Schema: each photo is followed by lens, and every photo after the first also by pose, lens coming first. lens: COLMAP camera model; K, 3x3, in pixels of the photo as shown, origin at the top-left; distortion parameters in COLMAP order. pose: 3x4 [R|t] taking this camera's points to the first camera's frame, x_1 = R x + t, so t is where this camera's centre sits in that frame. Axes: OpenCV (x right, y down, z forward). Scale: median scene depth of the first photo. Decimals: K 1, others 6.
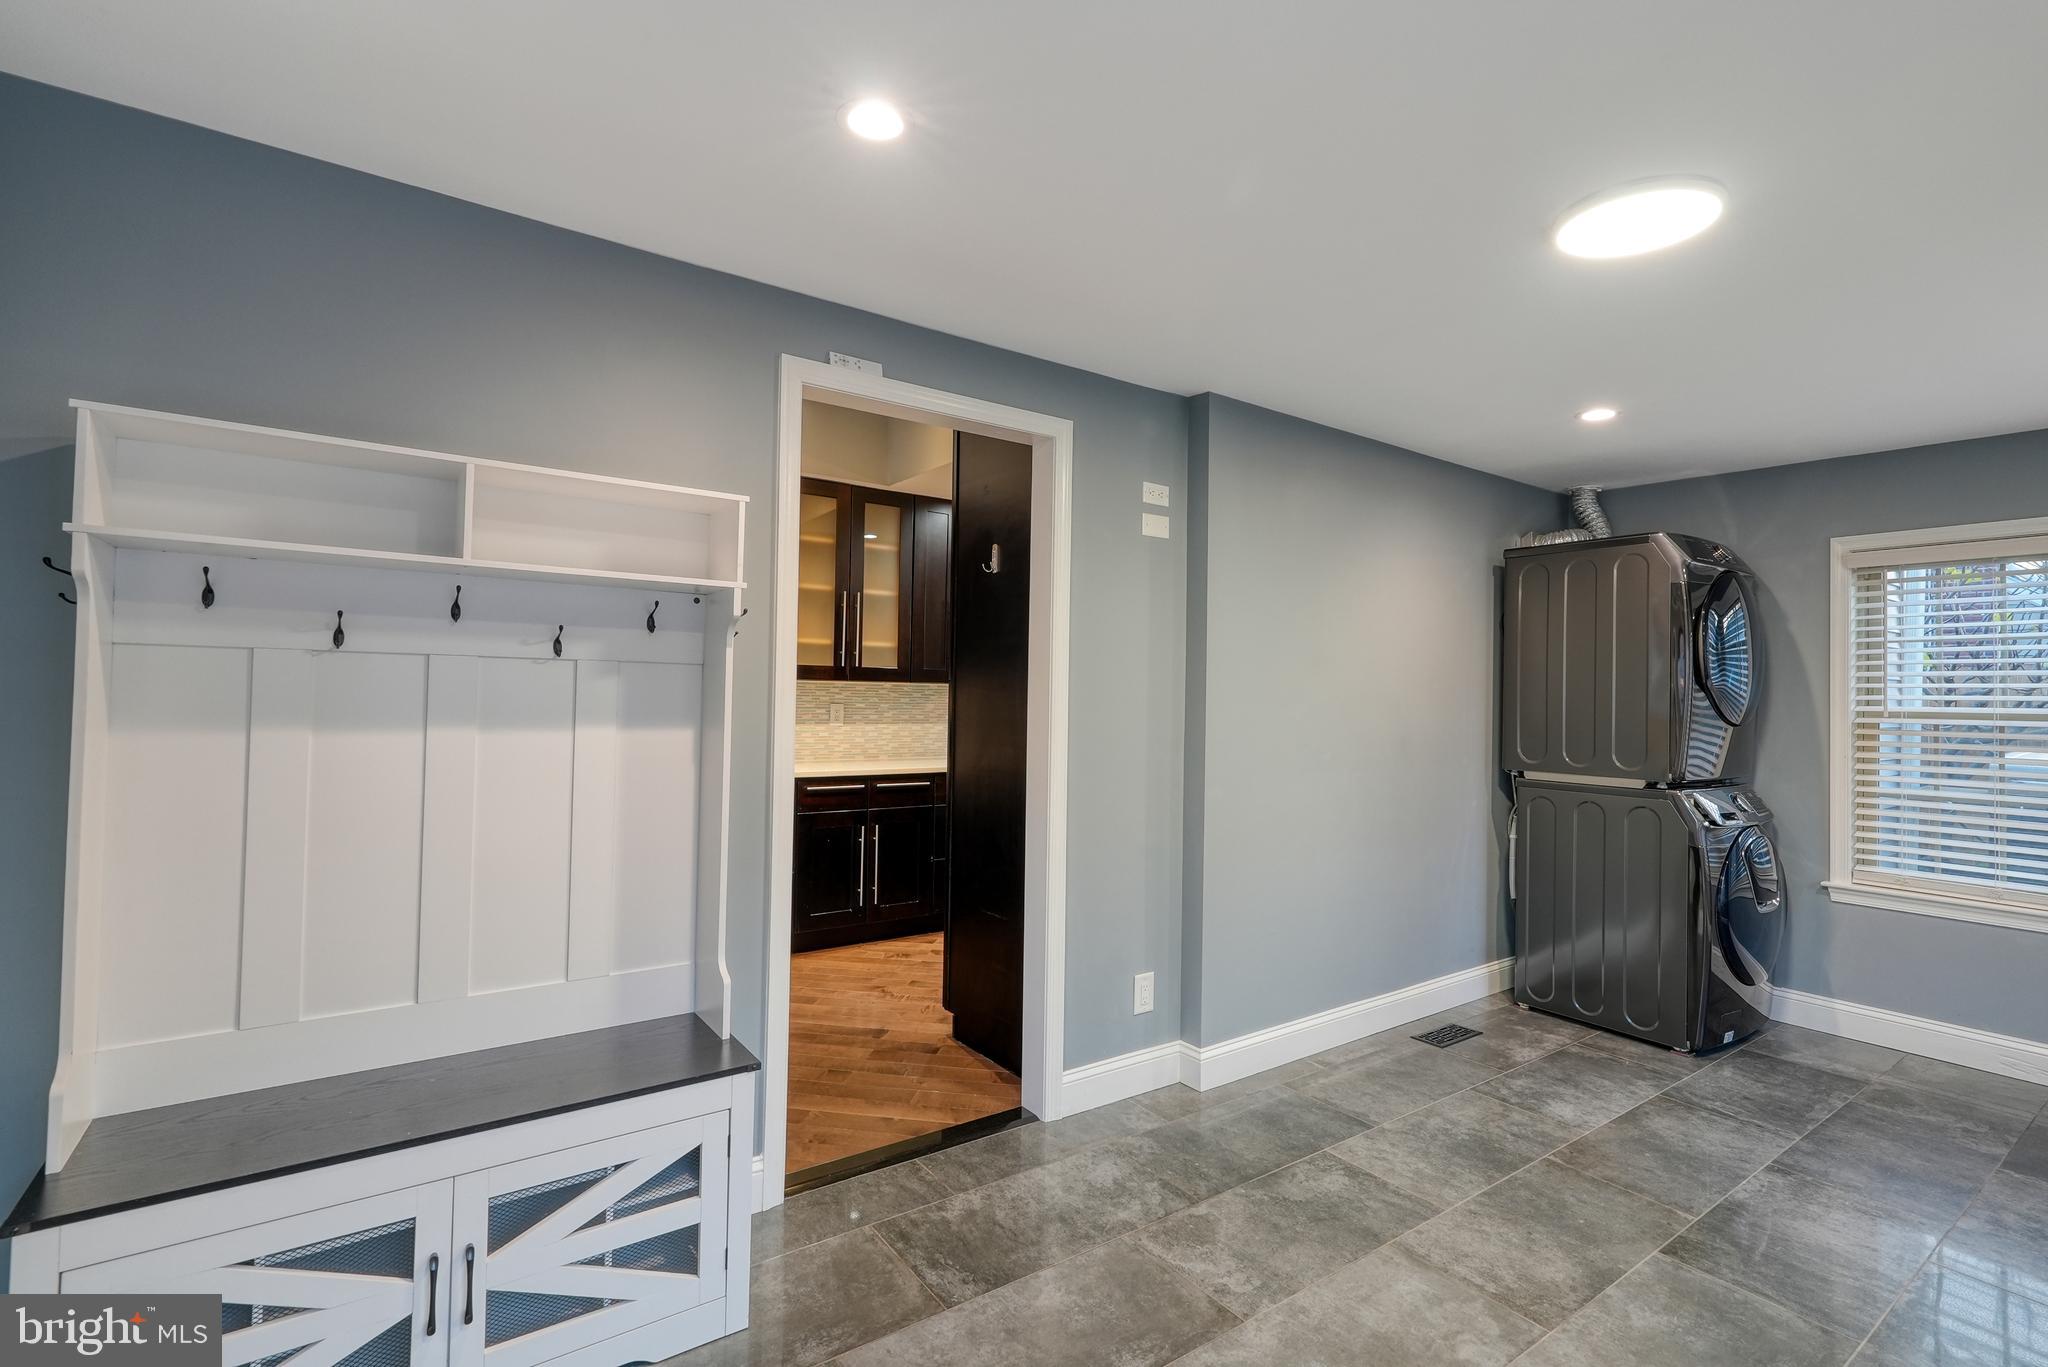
lens RADIAL K [[933.7, 0, 1031.9], [0, 933.7, 672.8], [0, 0, 1]] dist [-0.004285, 0.004105]
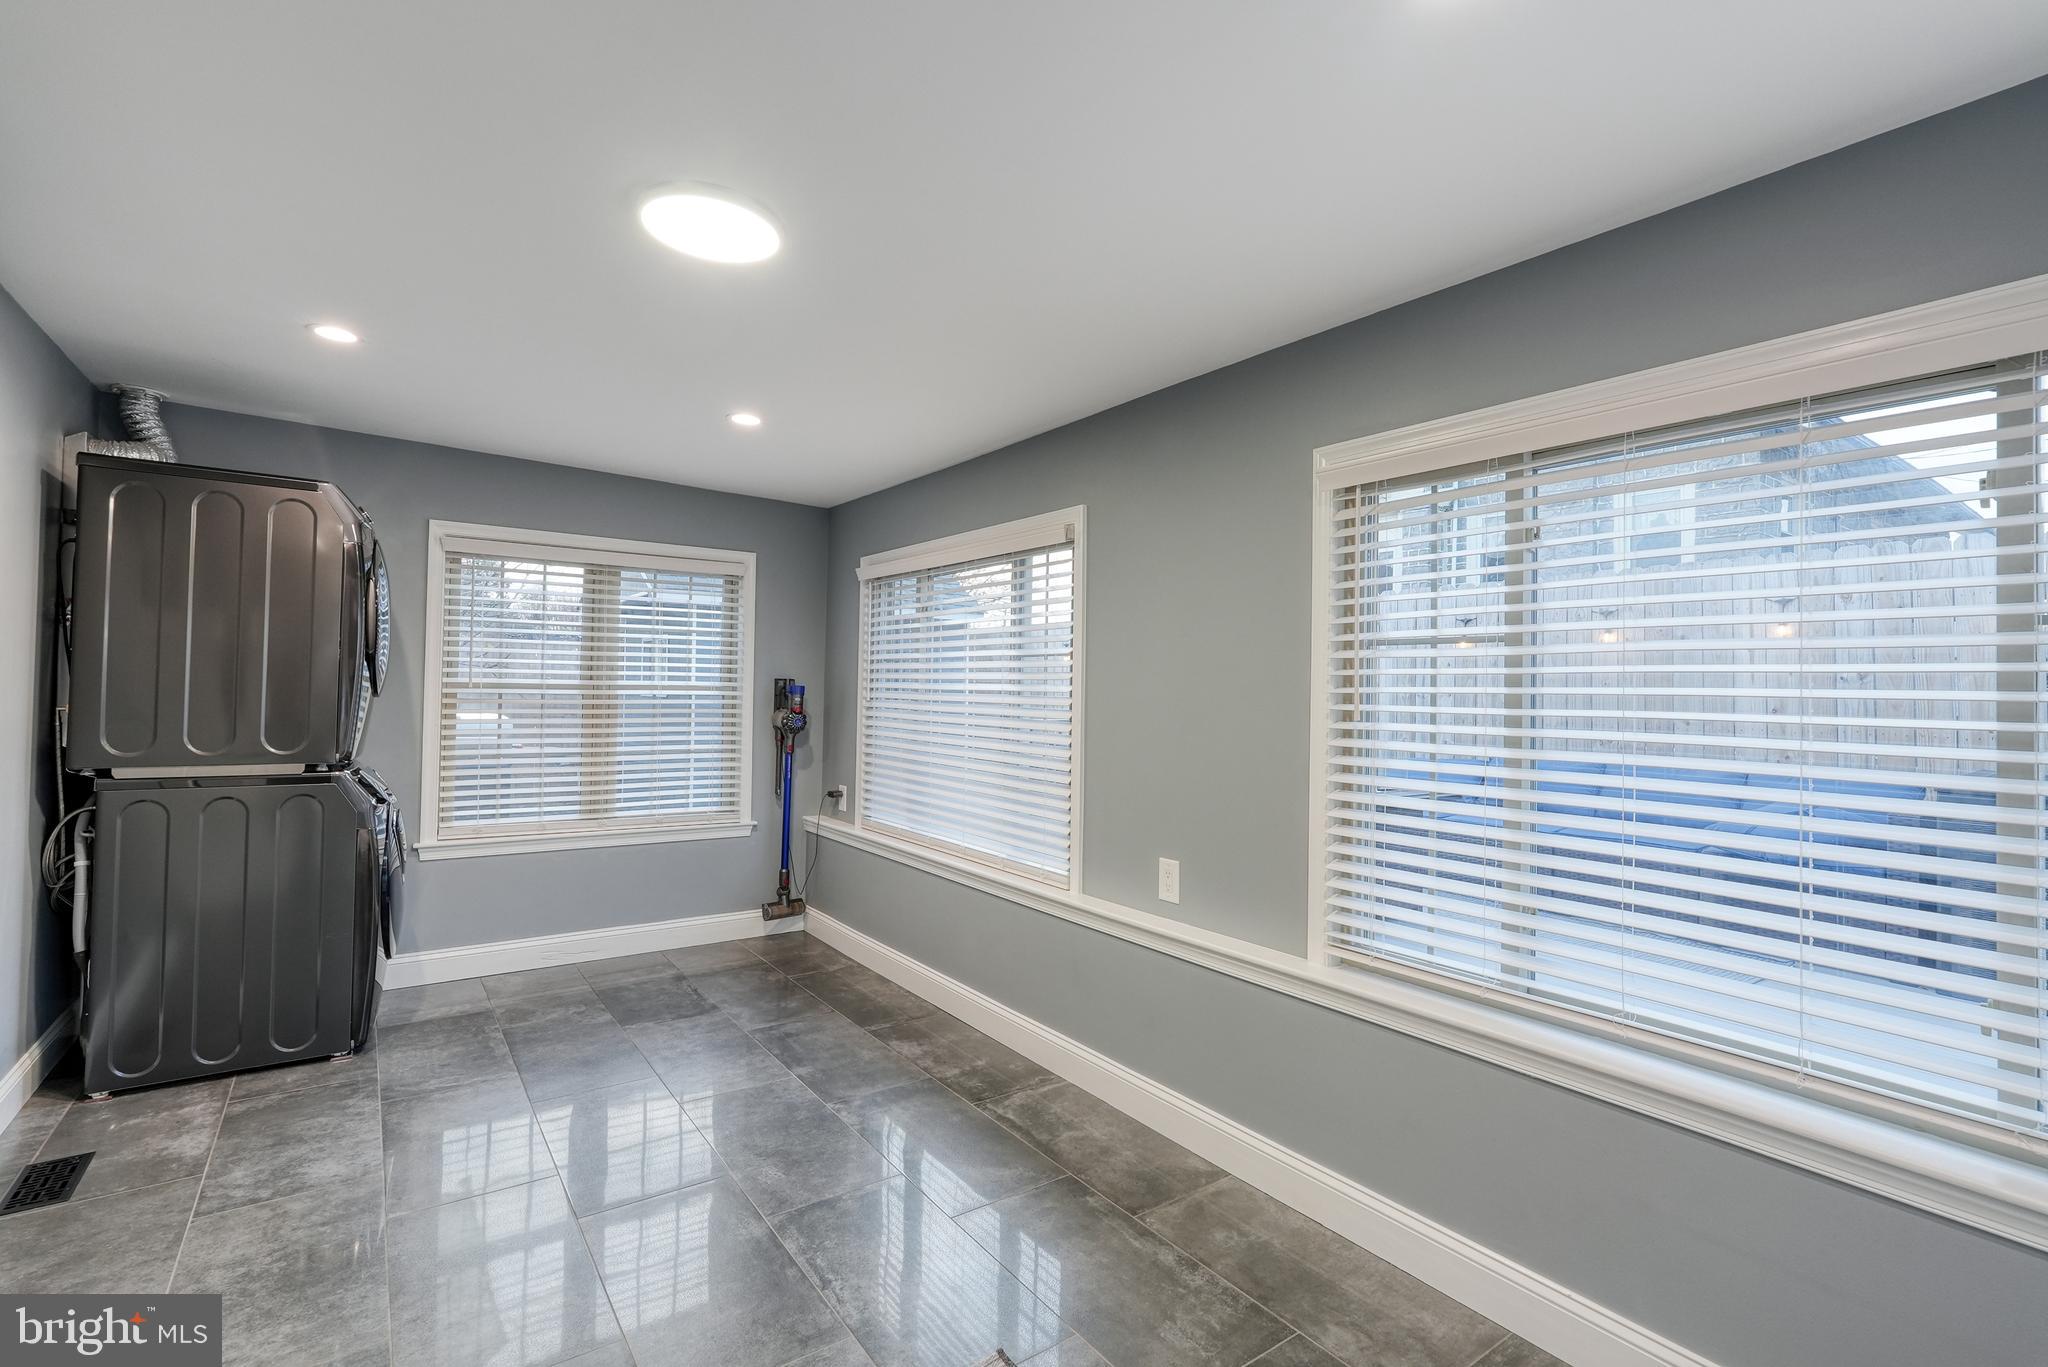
lens RADIAL K [[933.7, 0, 1031.9], [0, 933.7, 672.8], [0, 0, 1]] dist [-0.004285, 0.004105]
pose [[-0.010196, 0.002326, 0.999945, -0.246238], [-0.041479, 0.999136, -0.002747, 0.005587], [-0.999087, -0.041505, -0.010091, 0.376128]]
